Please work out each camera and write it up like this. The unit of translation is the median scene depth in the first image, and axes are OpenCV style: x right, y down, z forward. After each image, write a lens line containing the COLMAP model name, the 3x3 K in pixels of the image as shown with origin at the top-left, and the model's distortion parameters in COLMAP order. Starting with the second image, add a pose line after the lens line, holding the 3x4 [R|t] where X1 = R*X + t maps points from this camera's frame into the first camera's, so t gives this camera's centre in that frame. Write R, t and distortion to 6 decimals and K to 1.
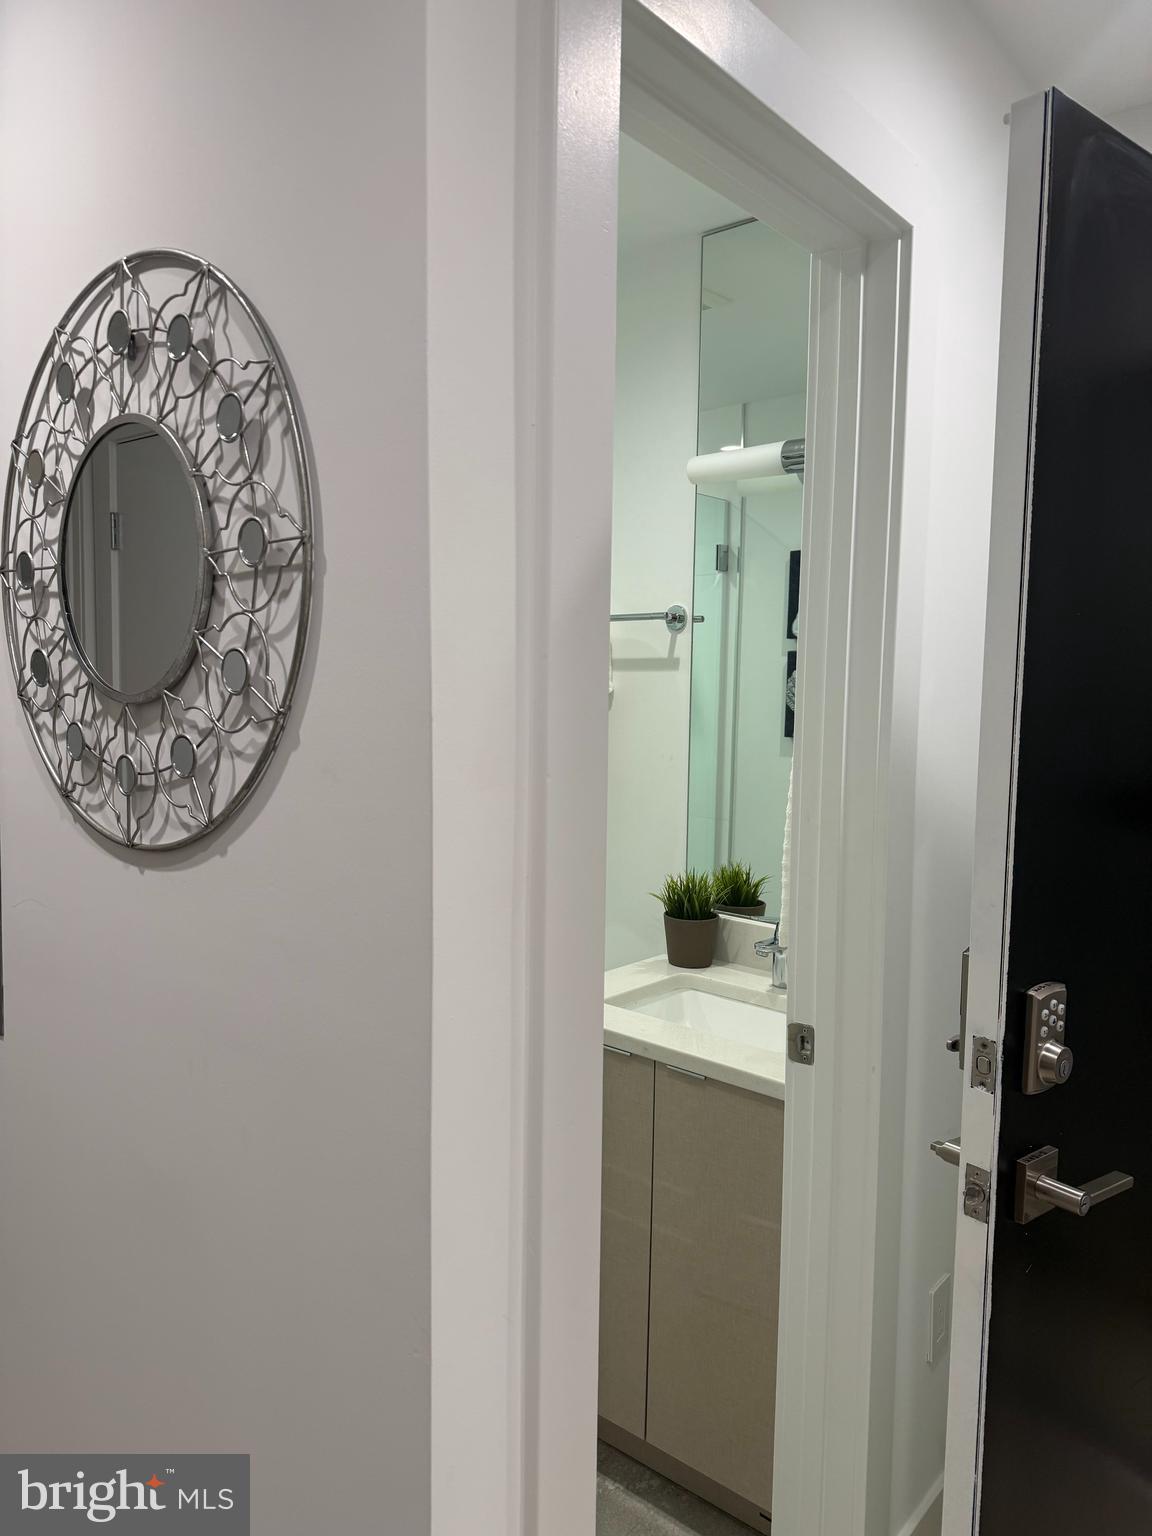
lens RADIAL K [[1085.6, 0, 576.0], [0, 1085.6, 768.0], [0, 0, 1]] dist [0.086680, 0.000293]
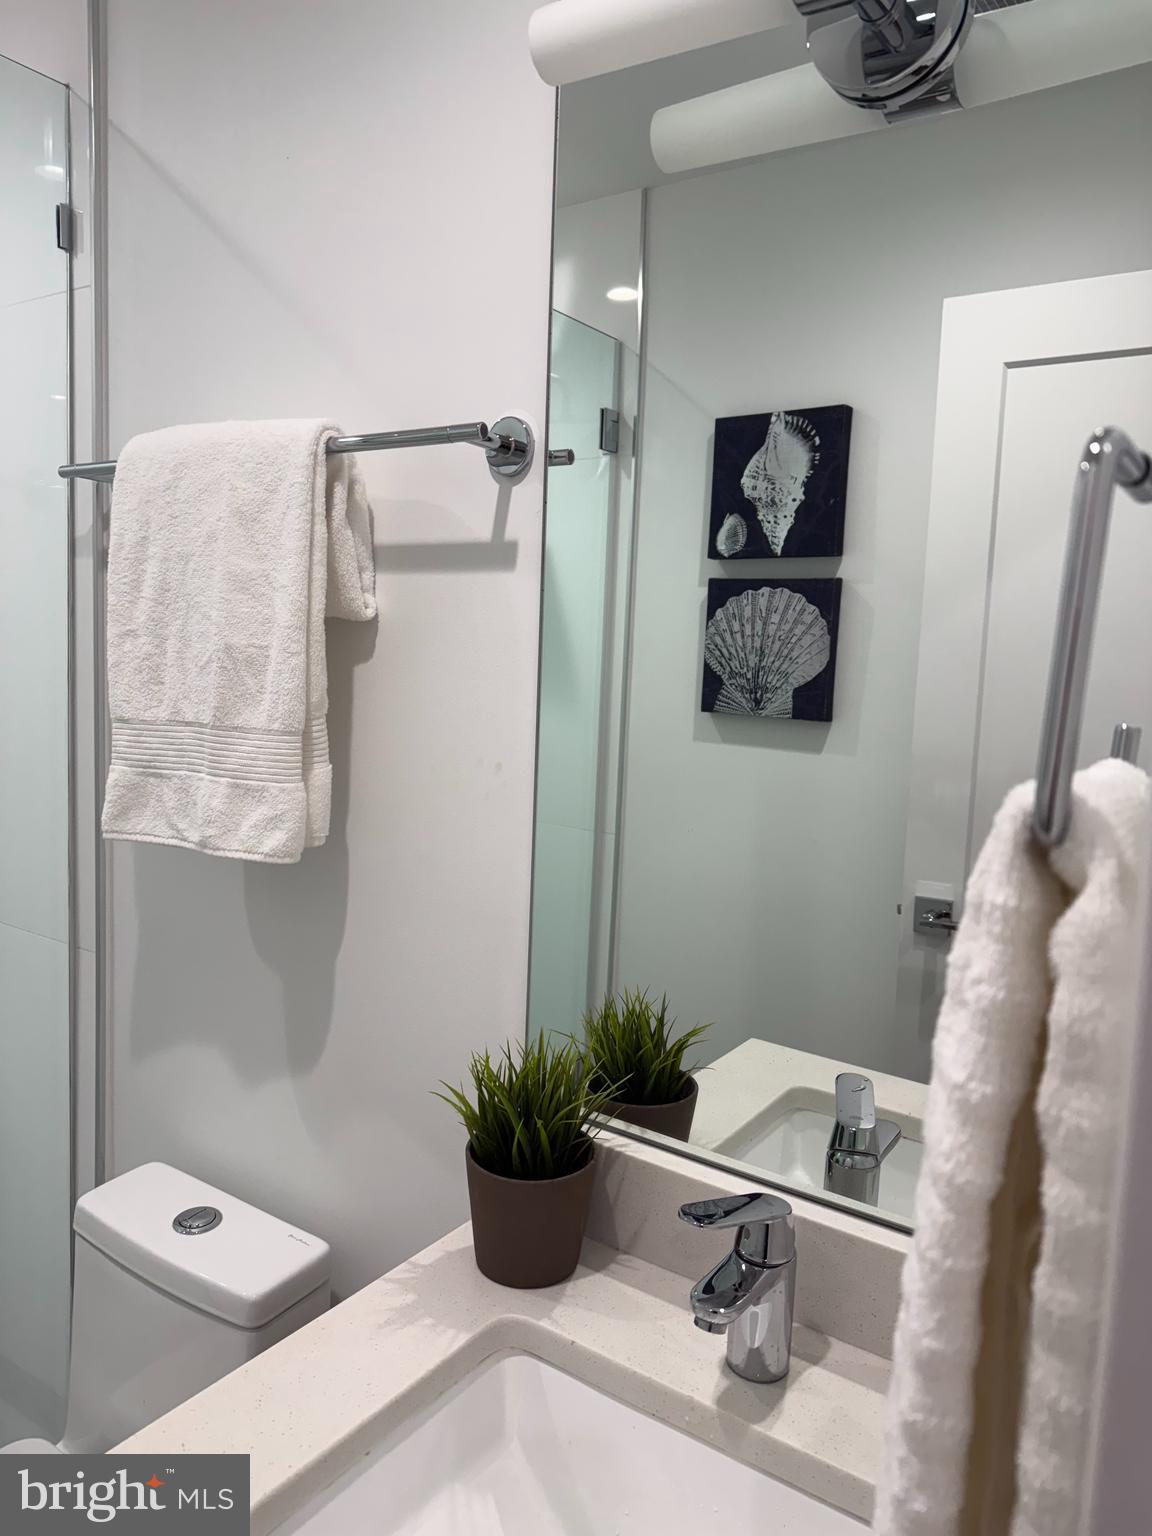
lens RADIAL K [[1094.9, 0, 576.0], [0, 1094.9, 768.0], [0, 0, 1]] dist [0.000538, 0.000426]
pose [[0.993988, 0.009445, 0.109081, 0.071019], [-0.013125, 0.999367, 0.033068, -0.023927], [-0.108699, -0.034301, 0.993483, 0.549000]]
